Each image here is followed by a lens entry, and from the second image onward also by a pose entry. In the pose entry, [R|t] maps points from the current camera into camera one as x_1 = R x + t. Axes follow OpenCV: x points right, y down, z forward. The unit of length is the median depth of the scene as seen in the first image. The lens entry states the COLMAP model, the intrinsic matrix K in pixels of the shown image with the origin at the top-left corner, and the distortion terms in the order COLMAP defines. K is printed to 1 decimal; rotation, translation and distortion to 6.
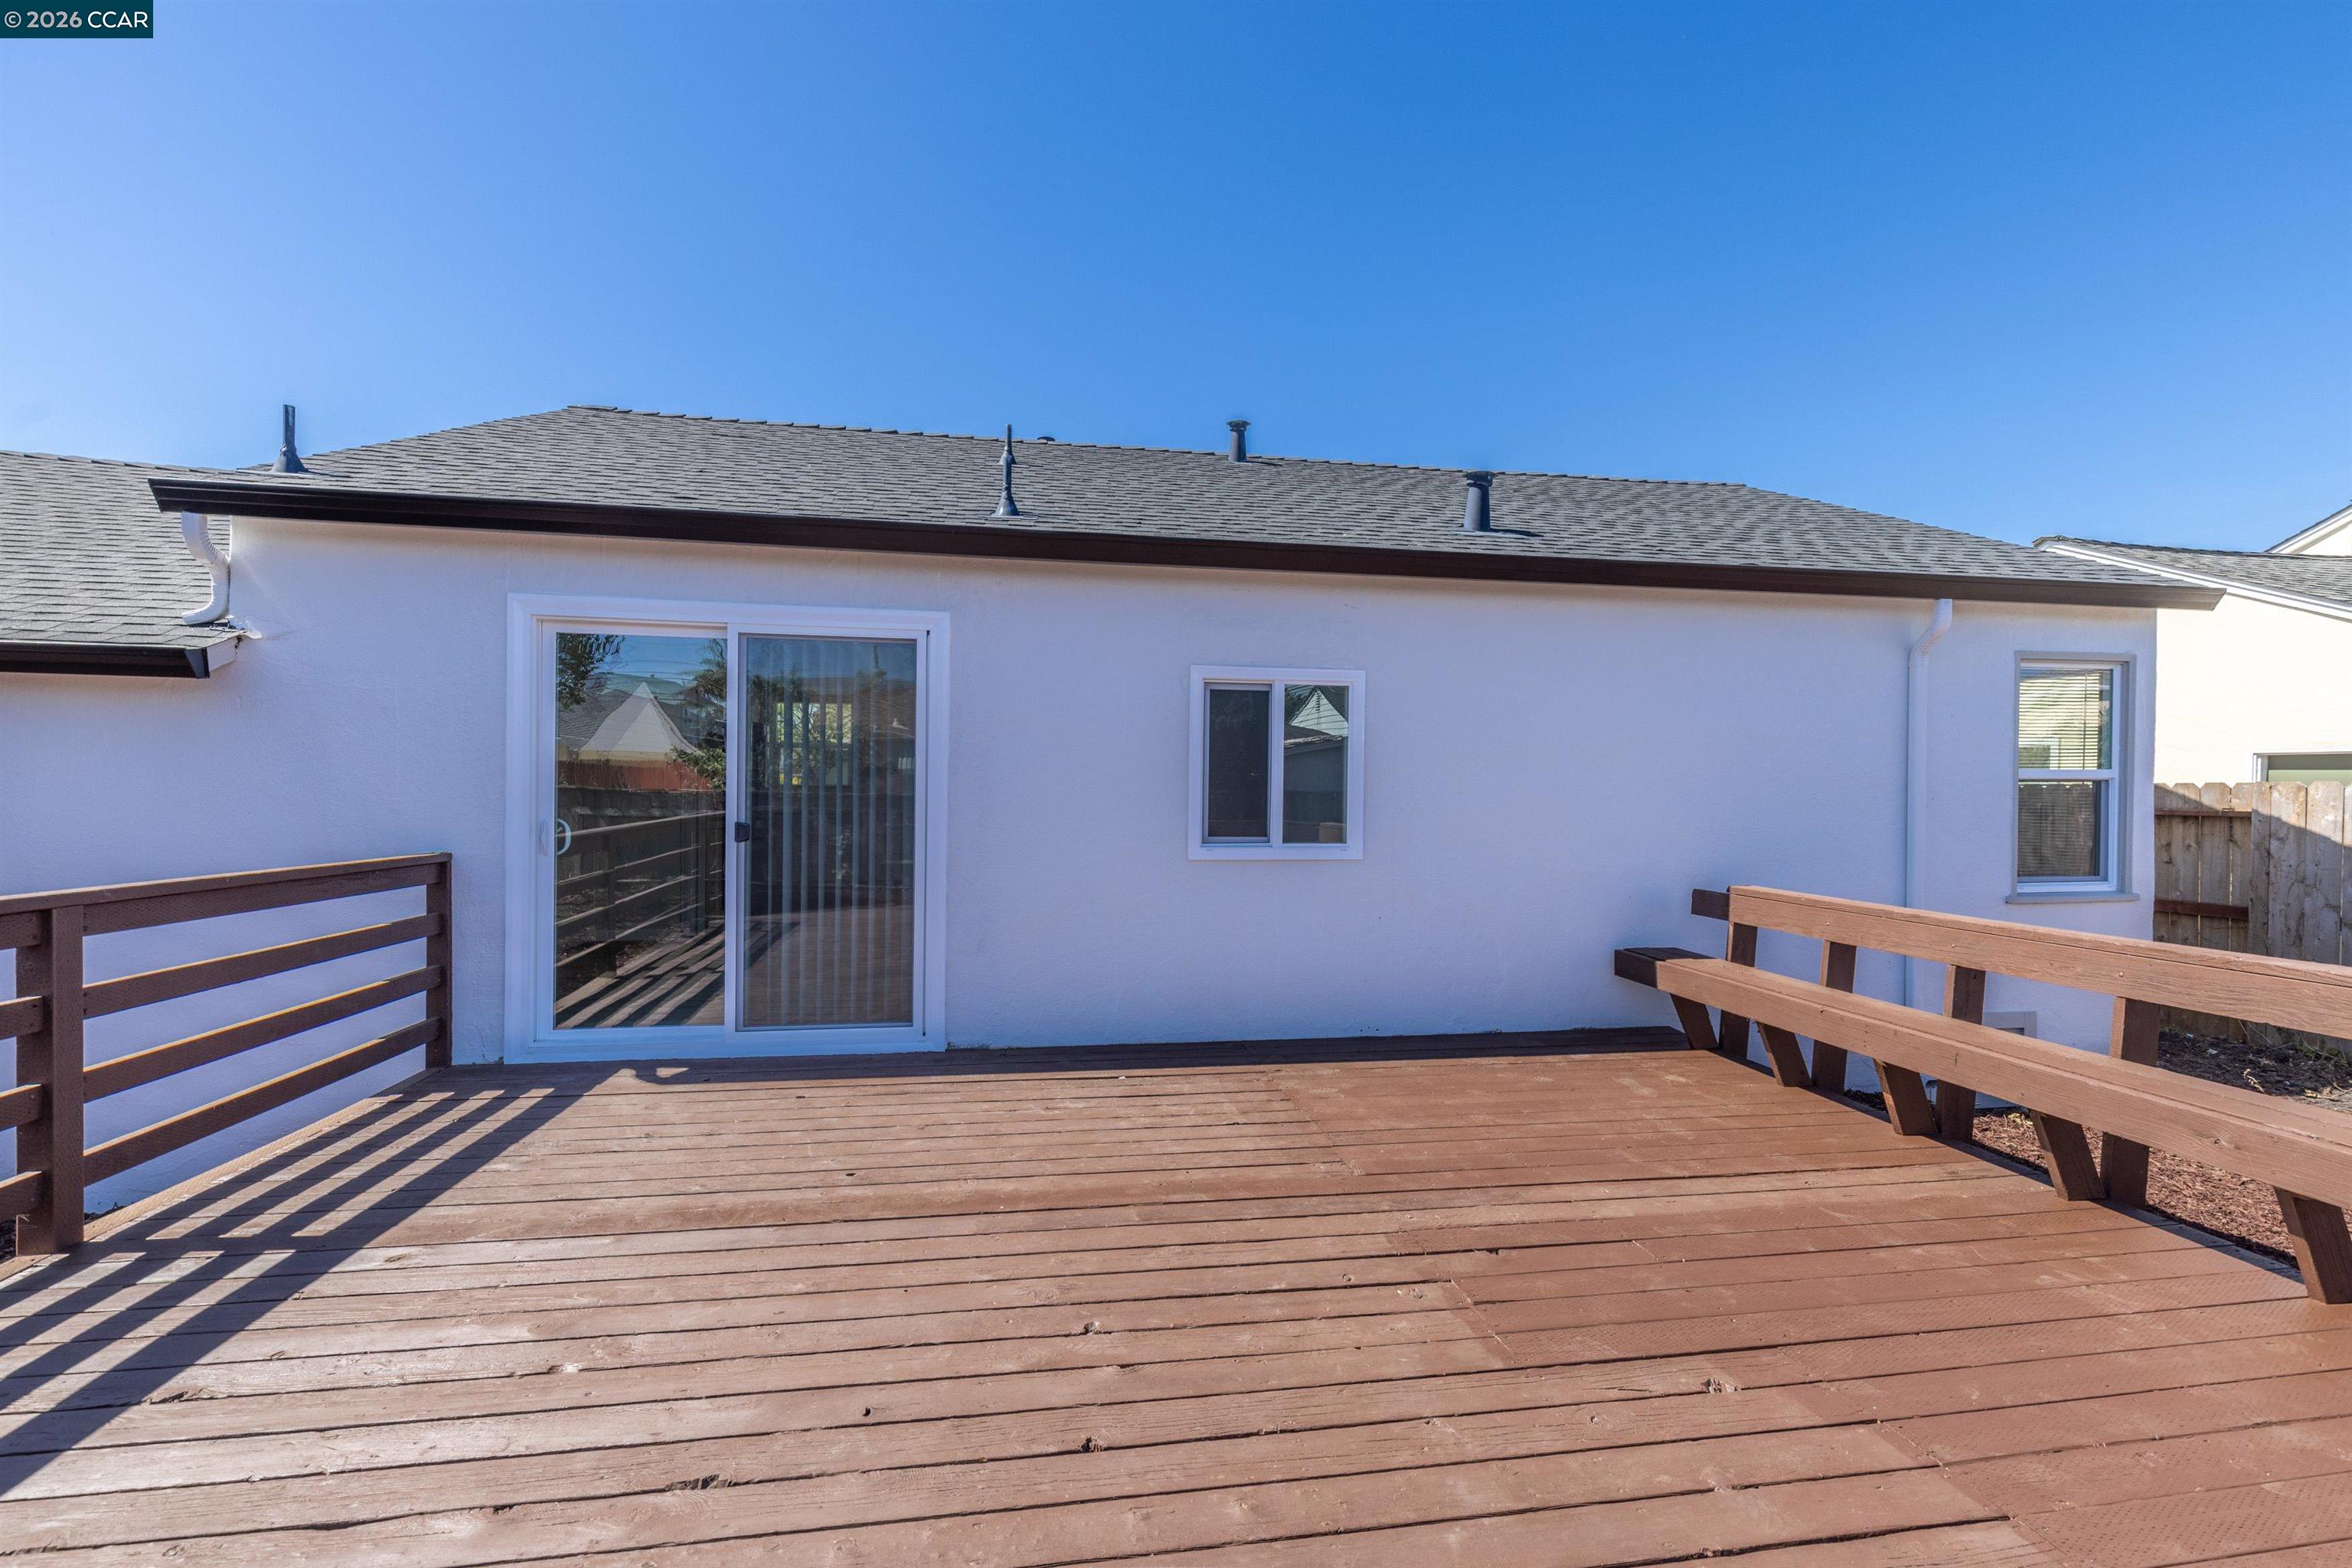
lens RADIAL K [[1053.3, 0, 1190.0], [0, 1053.3, 781.2], [0, 0, 1]] dist [0.008586, -0.002387]
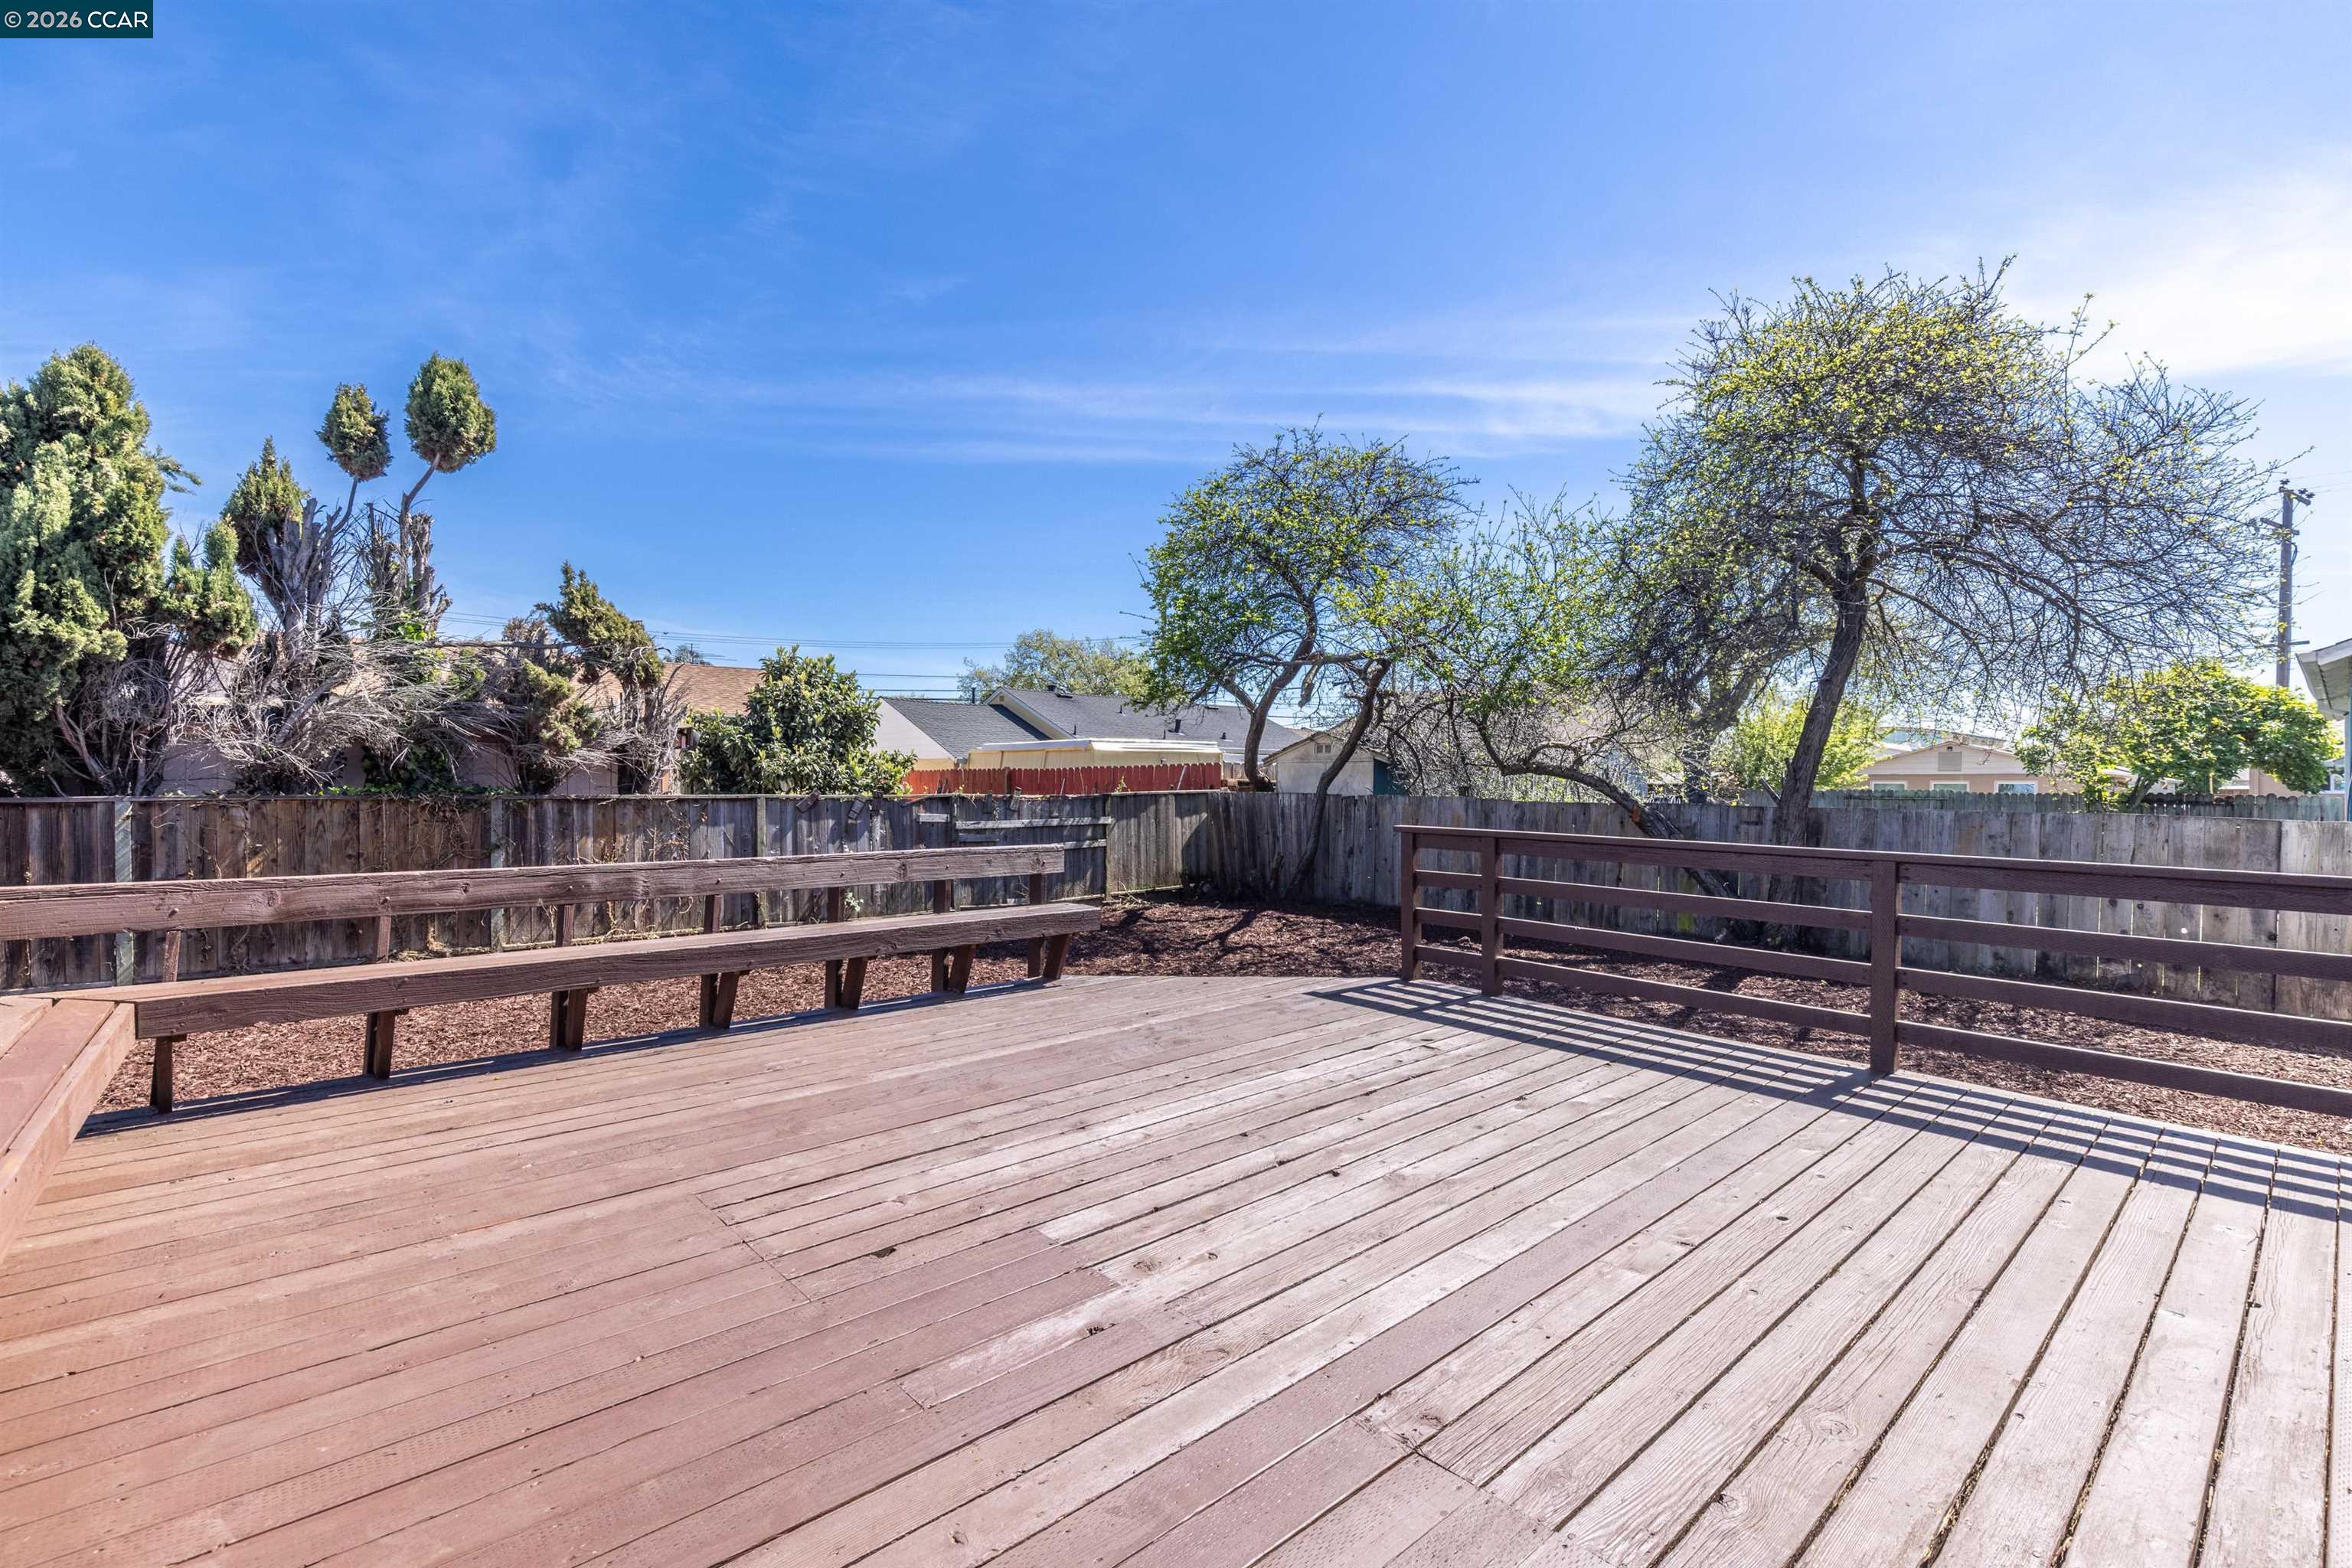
lens RADIAL K [[1053.3, 0, 1206.2], [0, 1053.3, 789.3], [0, 0, 1]] dist [0.008586, -0.002387]
pose [[-0.837168, -0.012764, -0.546797, 0.392647], [-0.014422, 0.999895, -0.001260, 0.013019], [0.546756, 0.006831, -0.837264, 0.996344]]
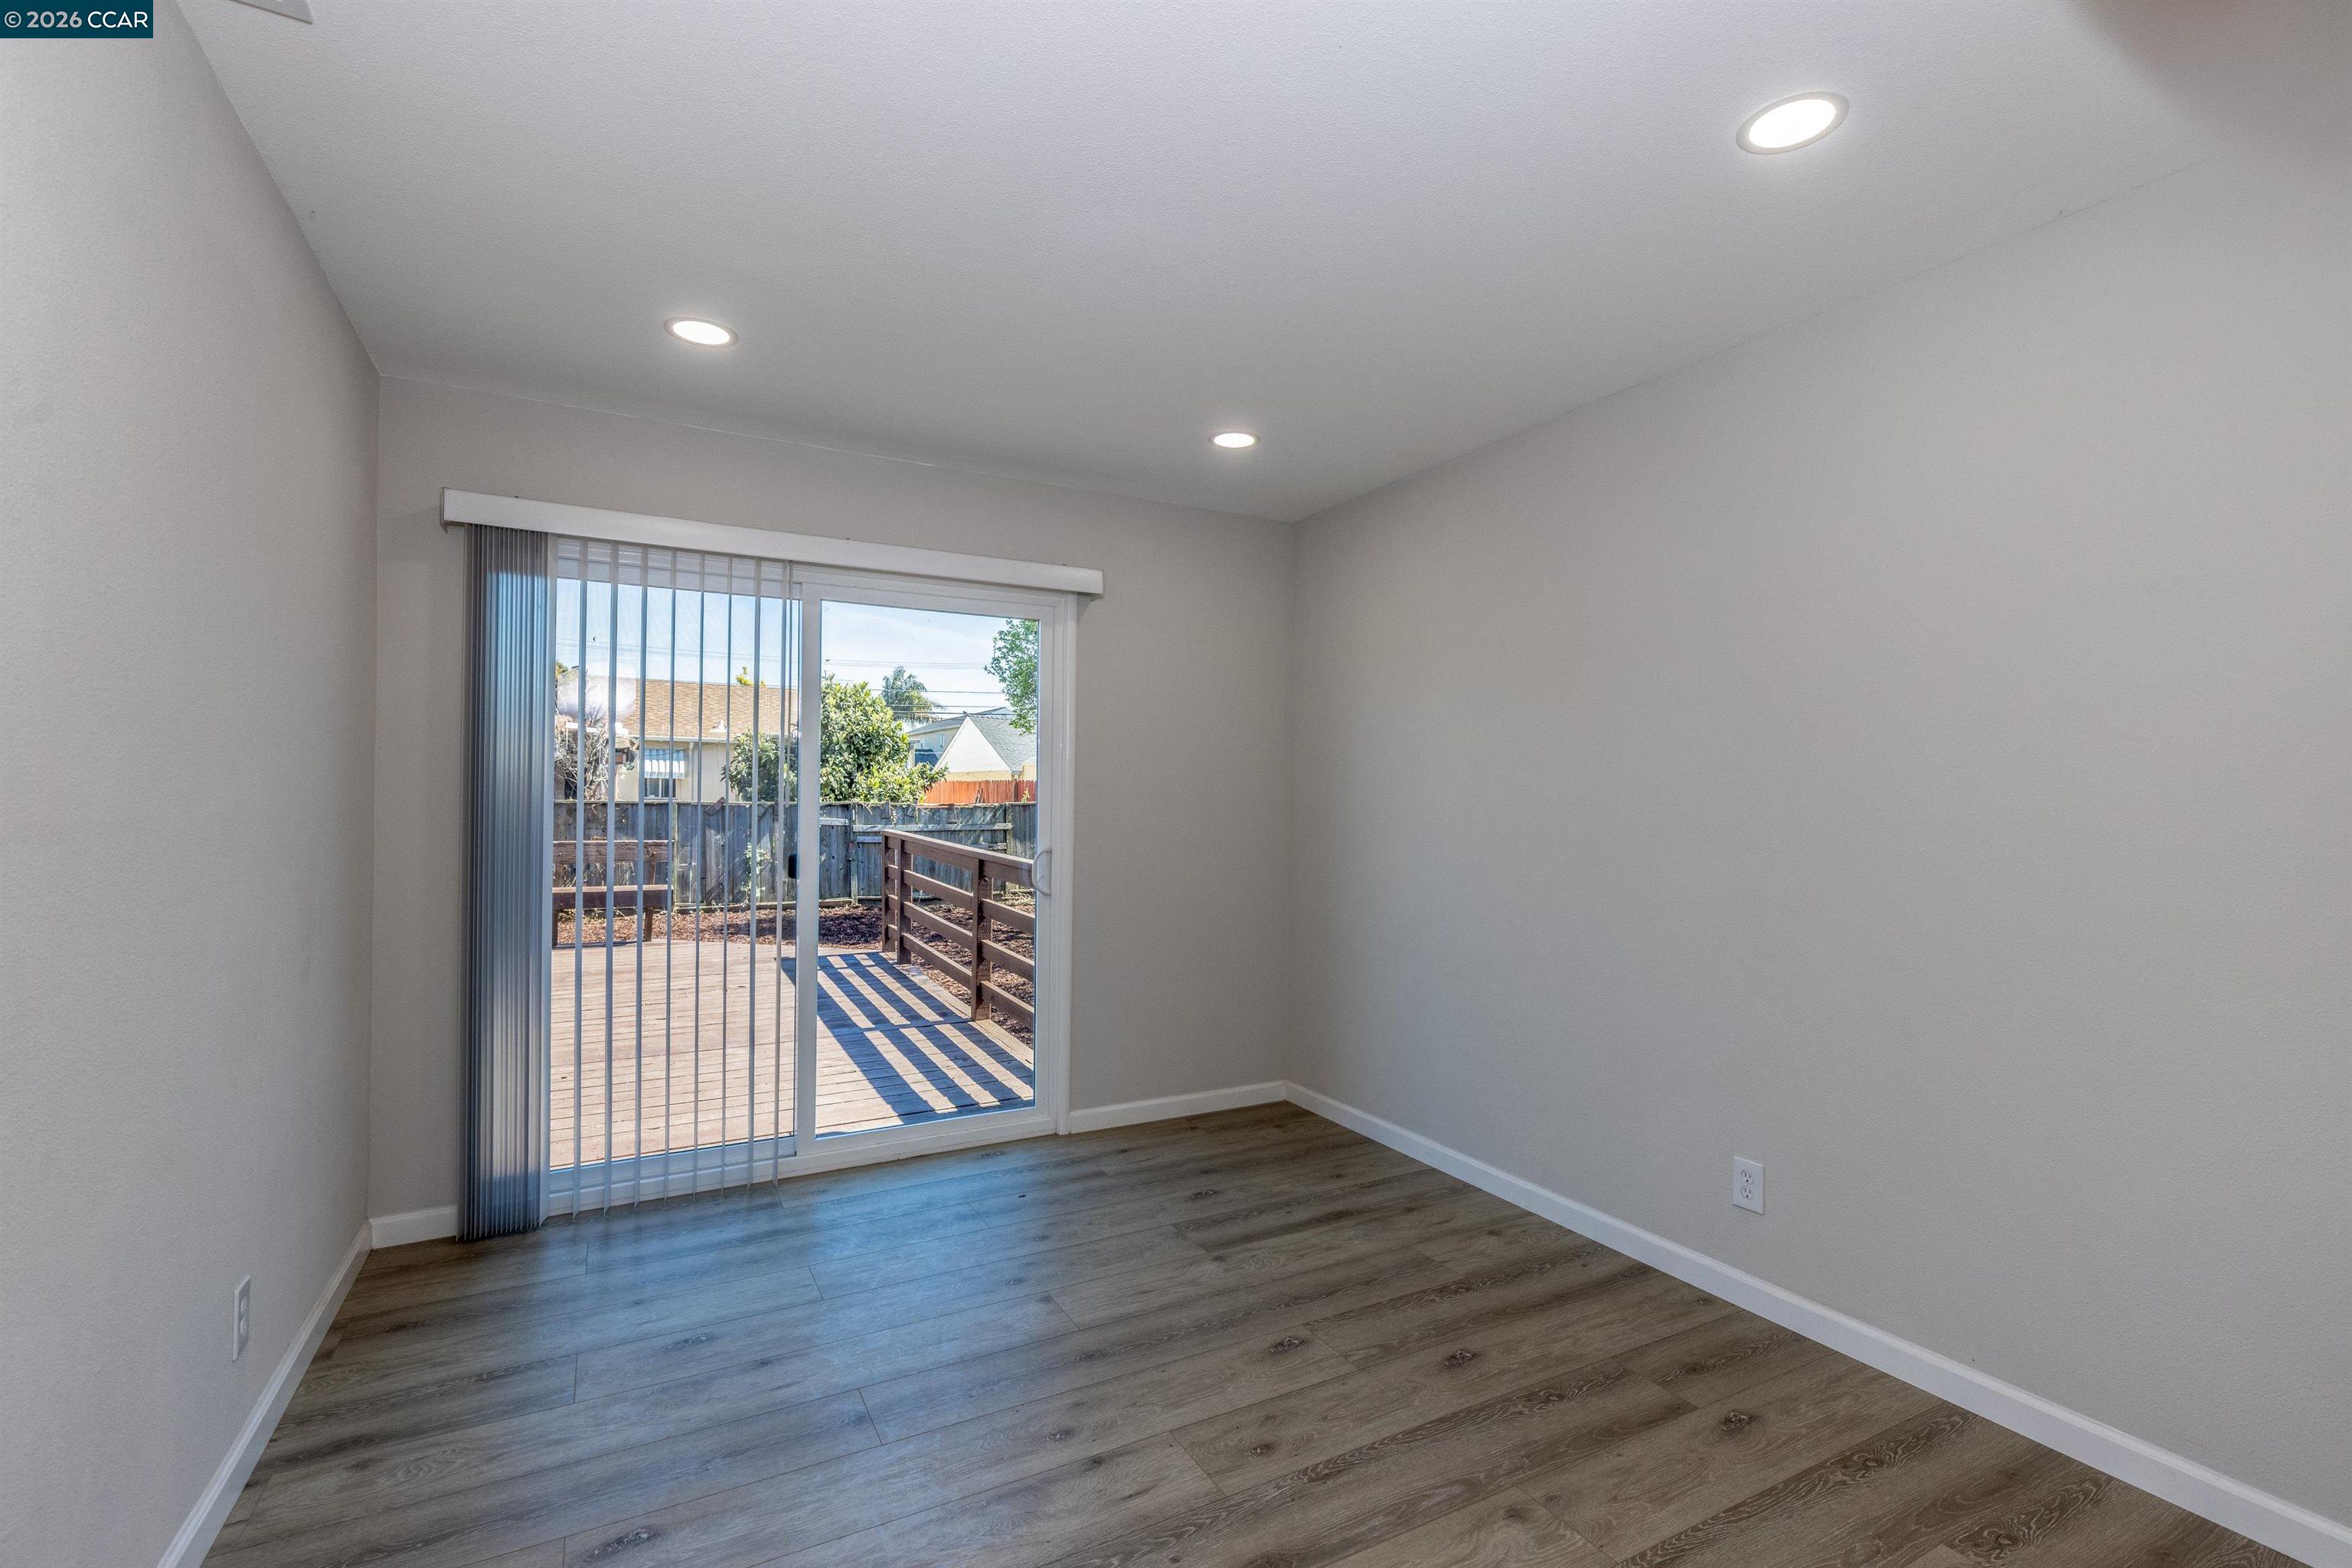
lens RADIAL K [[1053.3, 0, 1203.9], [0, 1053.3, 775.2], [0, 0, 1]] dist [0.008586, -0.002387]
pose [[-0.943103, -0.027762, -0.331341, -0.432499], [-0.022671, 0.999558, -0.019222, -0.010938], [0.331728, -0.010617, -0.943315, 1.719987]]
